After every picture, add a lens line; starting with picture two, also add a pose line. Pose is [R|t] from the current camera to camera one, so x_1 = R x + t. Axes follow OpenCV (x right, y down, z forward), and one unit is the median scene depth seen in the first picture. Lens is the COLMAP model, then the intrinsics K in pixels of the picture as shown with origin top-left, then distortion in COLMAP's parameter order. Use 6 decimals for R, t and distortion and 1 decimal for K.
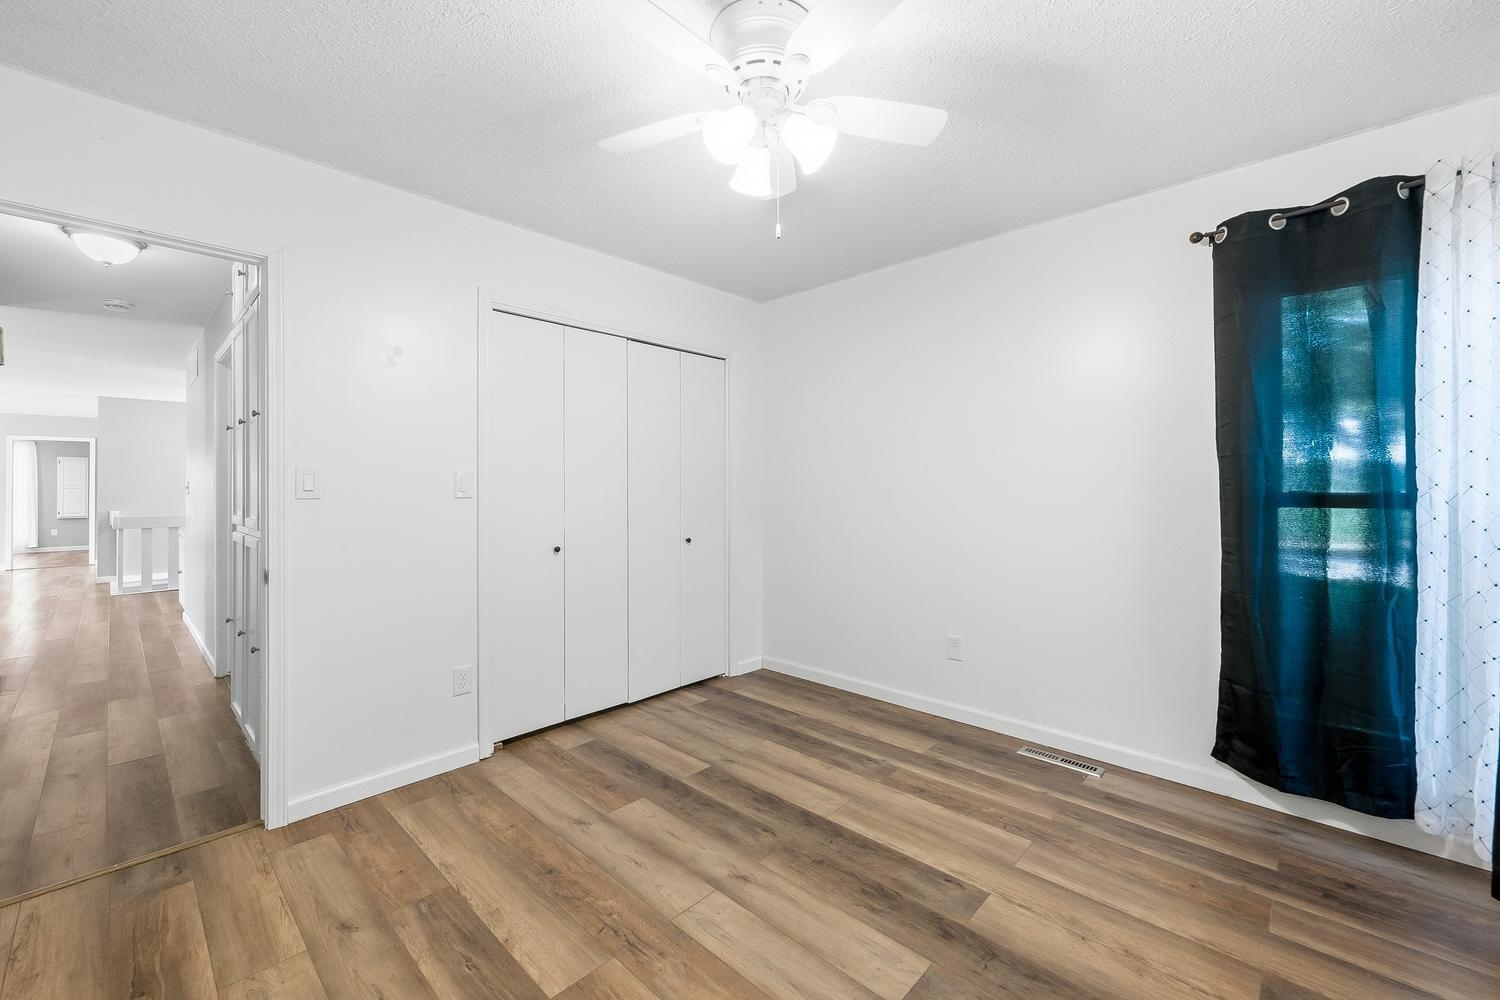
lens RADIAL K [[599.3, 0, 750.0], [0, 599.3, 500.0], [0, 0, 1]] dist [-0.002839, -0.000083]
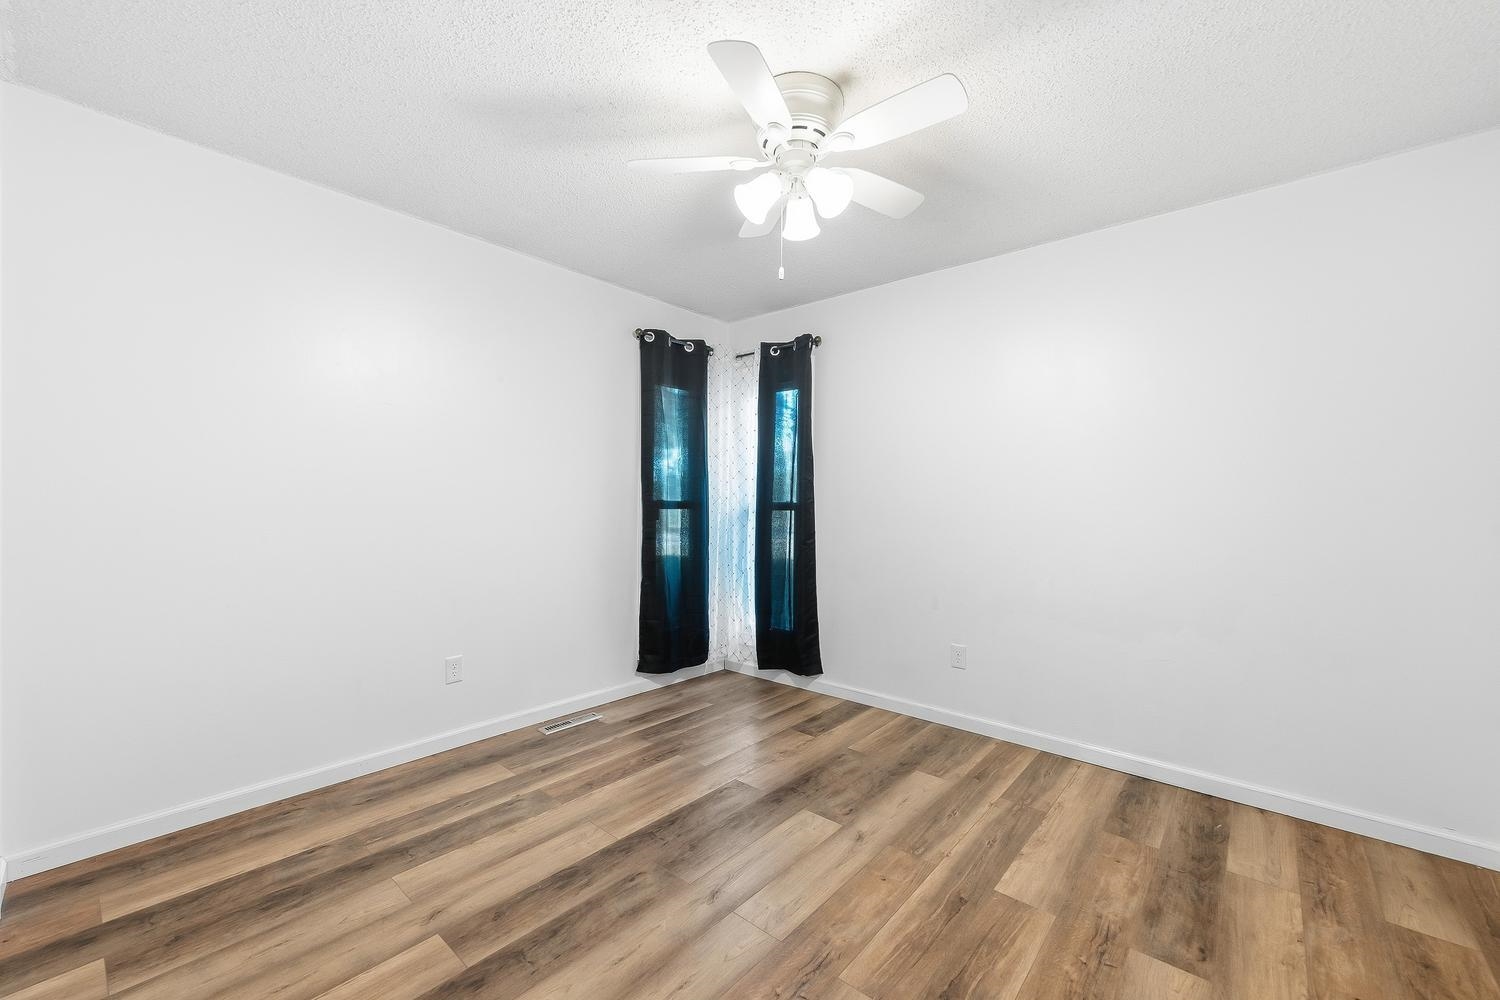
lens RADIAL K [[599.3, 0, 750.0], [0, 599.3, 500.0], [0, 0, 1]] dist [-0.002839, -0.000083]
pose [[-0.041094, 0.000089, 0.999155, -0.778382], [0.011498, 0.999934, 0.000384, -0.008130], [-0.999089, 0.011504, -0.041093, 0.766998]]
